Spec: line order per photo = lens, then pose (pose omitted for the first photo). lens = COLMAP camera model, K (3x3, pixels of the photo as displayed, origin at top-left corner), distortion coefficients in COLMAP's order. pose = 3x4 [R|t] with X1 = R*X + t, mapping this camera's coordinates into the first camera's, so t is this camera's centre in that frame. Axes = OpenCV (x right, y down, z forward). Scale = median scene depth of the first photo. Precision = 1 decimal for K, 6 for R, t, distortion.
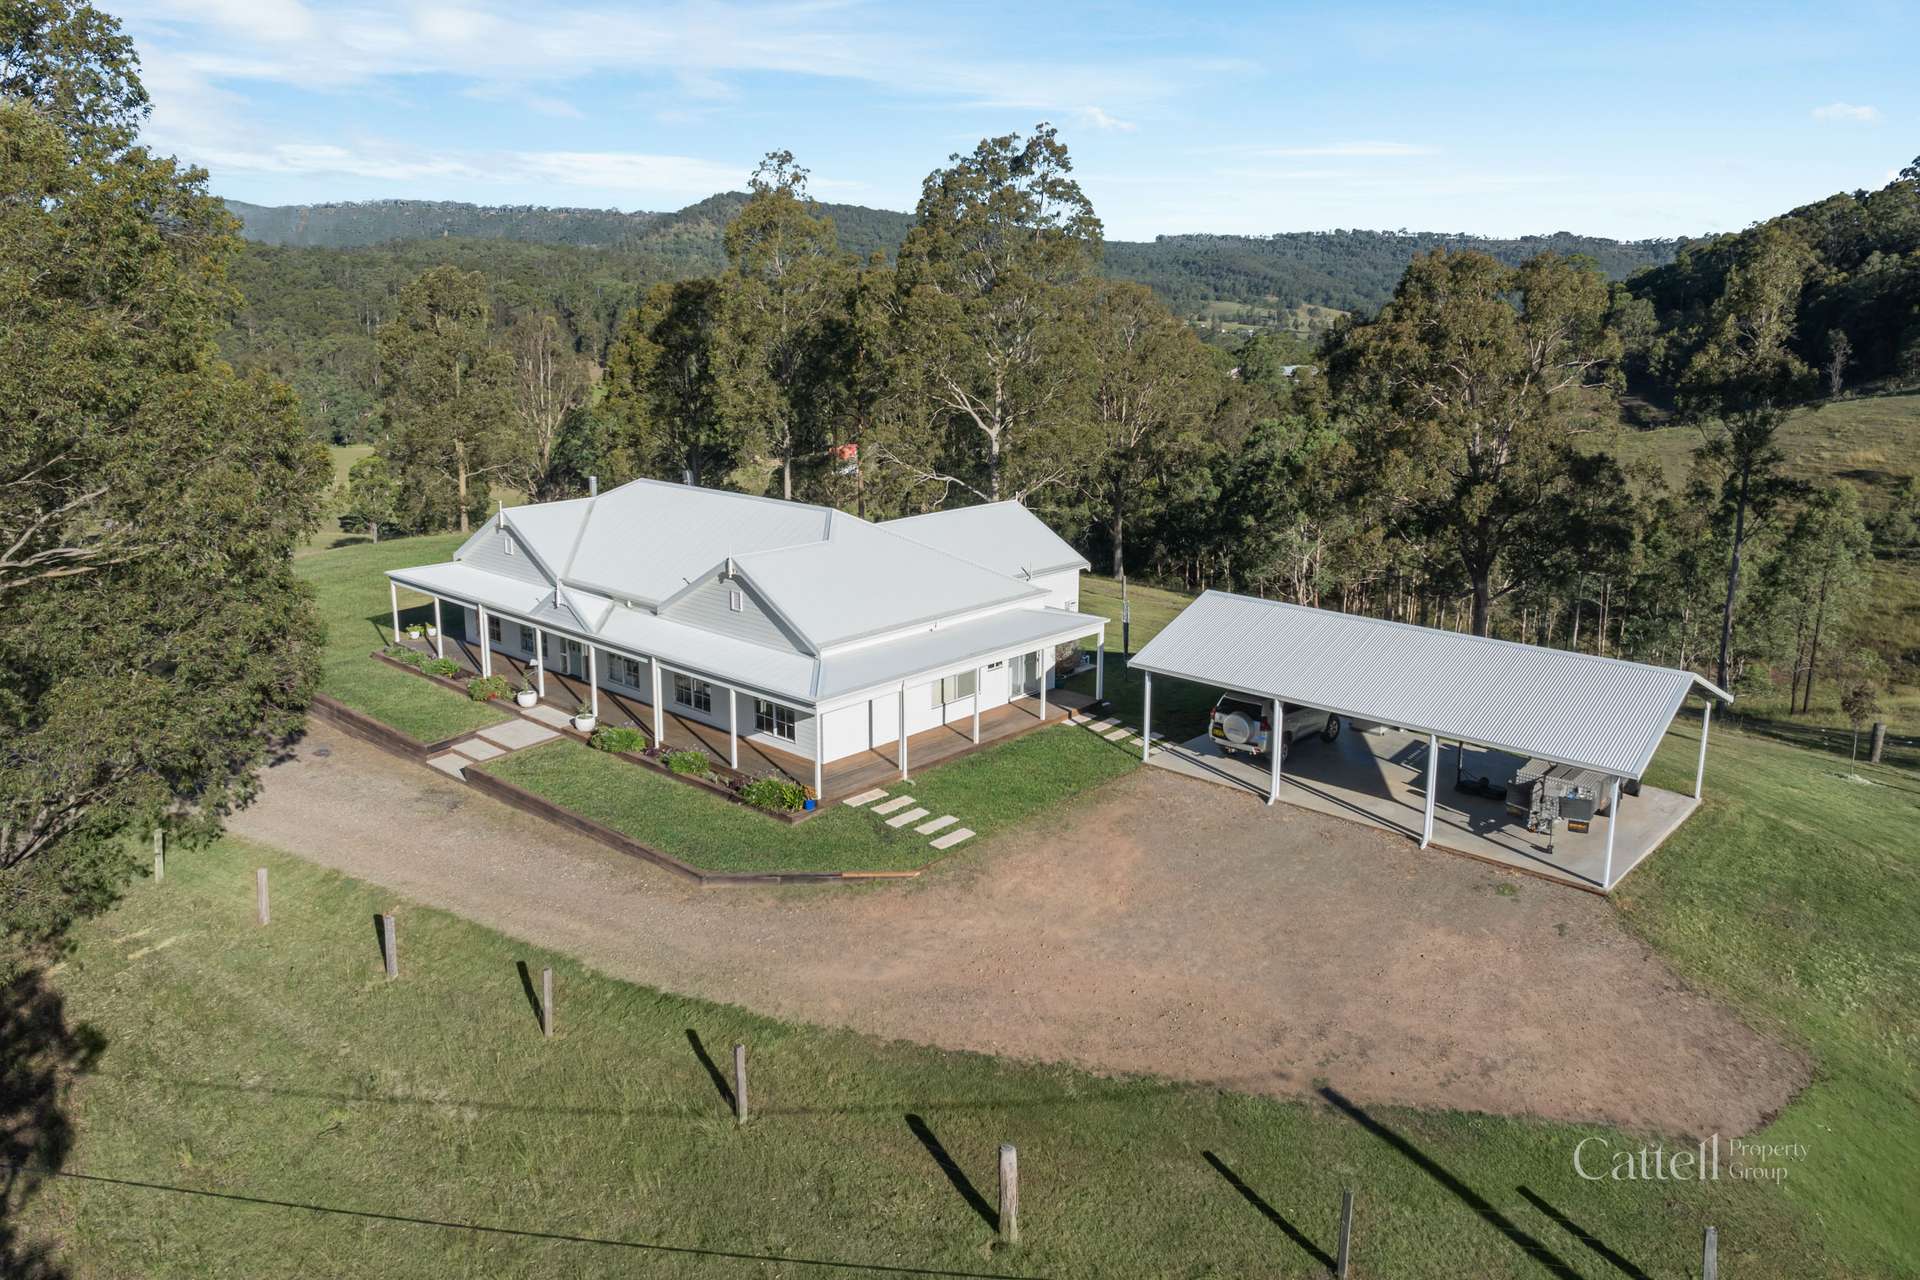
lens RADIAL K [[1369.5, 0, 962.4], [0, 1369.5, 566.0], [0, 0, 1]] dist [-0.033776, 0.004524]
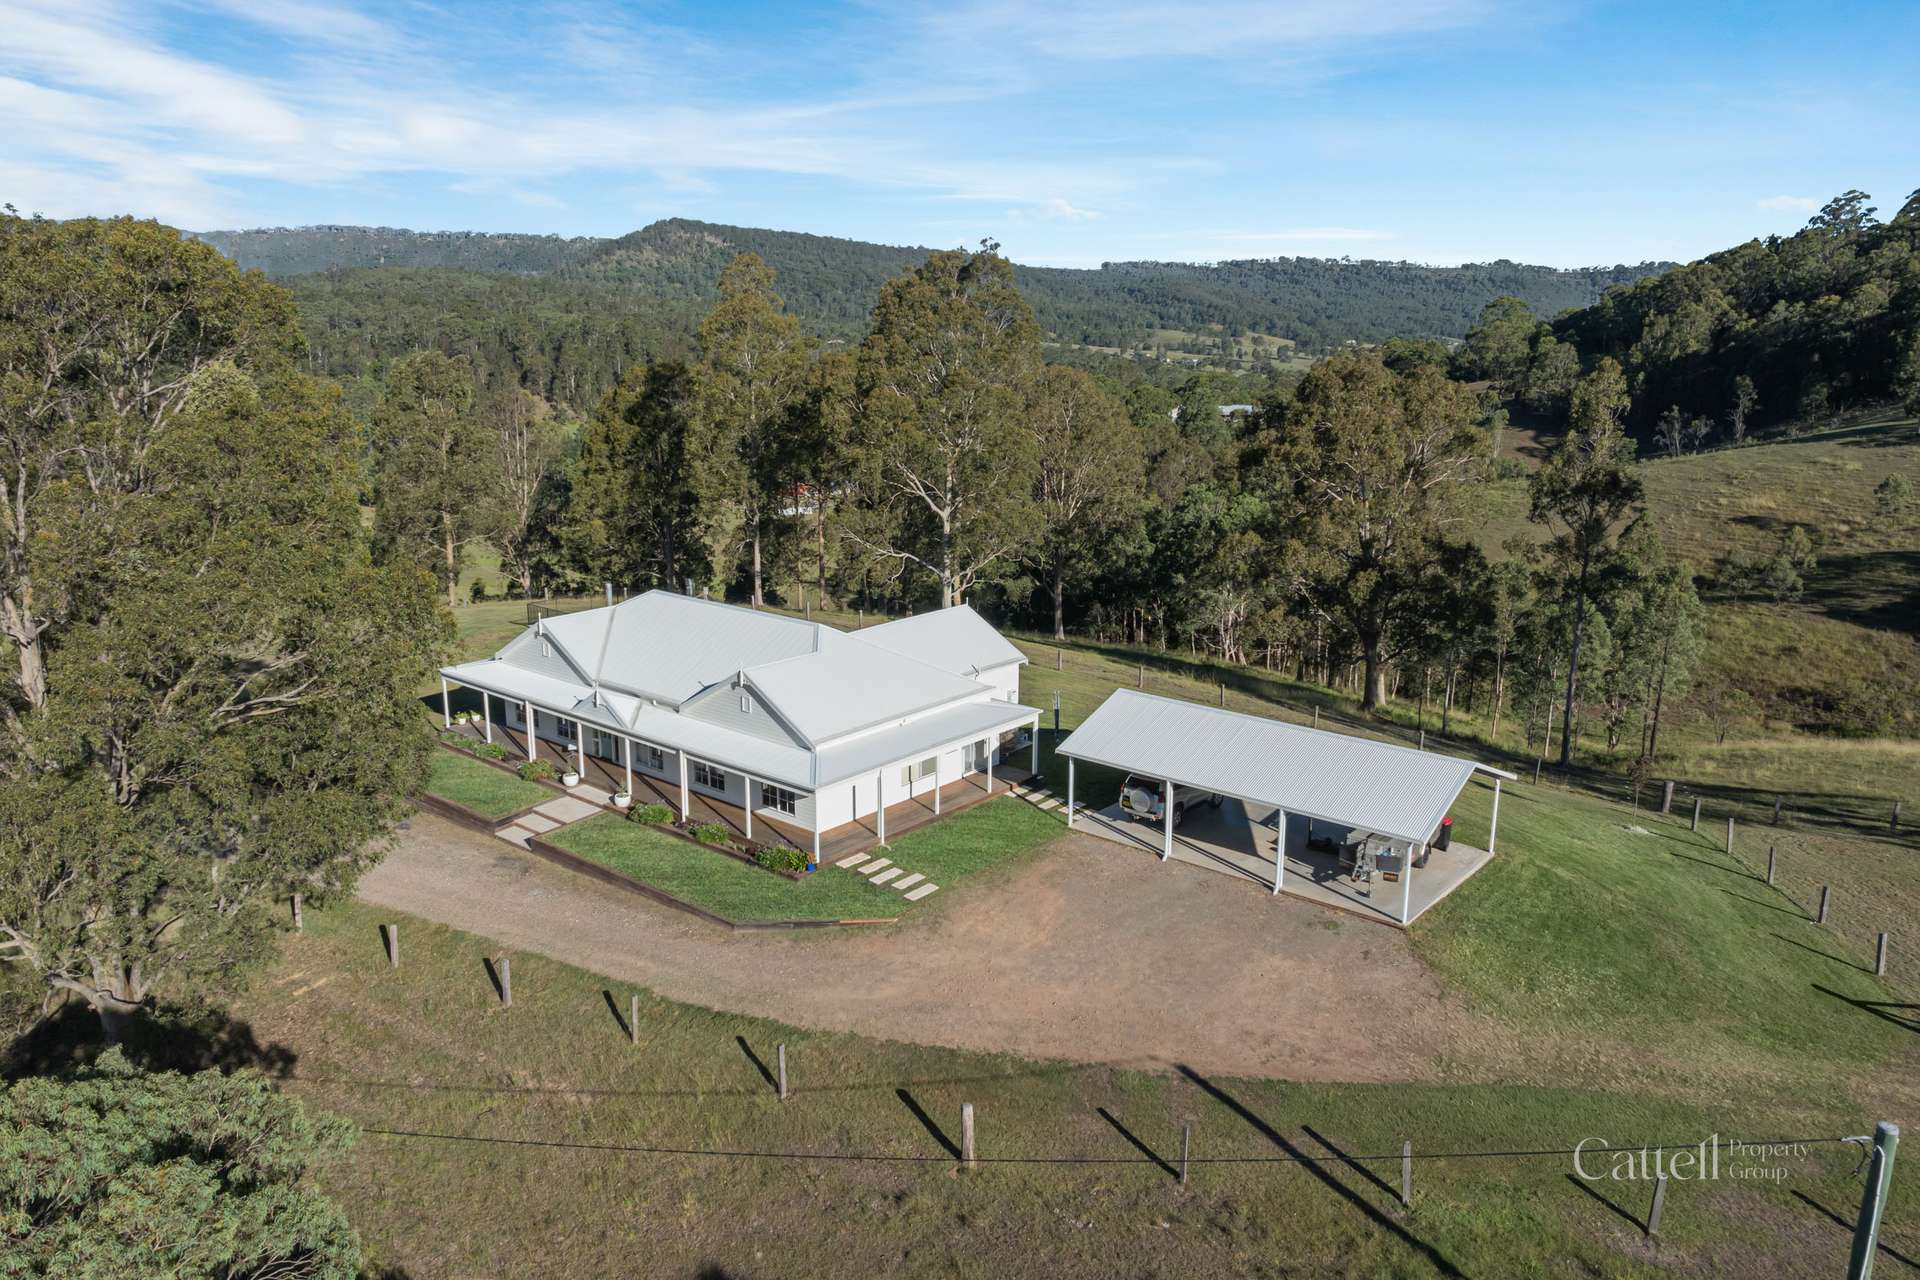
lens RADIAL K [[1364.7, 0, 960.0], [0, 1364.7, 640.0], [0, 0, 1]] dist [-0.007384, -0.047970]
pose [[0.999321, -0.009187, 0.035685, -0.012104], [0.007956, 0.999374, 0.034472, -0.072971], [-0.035980, -0.034165, 0.998768, -0.253142]]
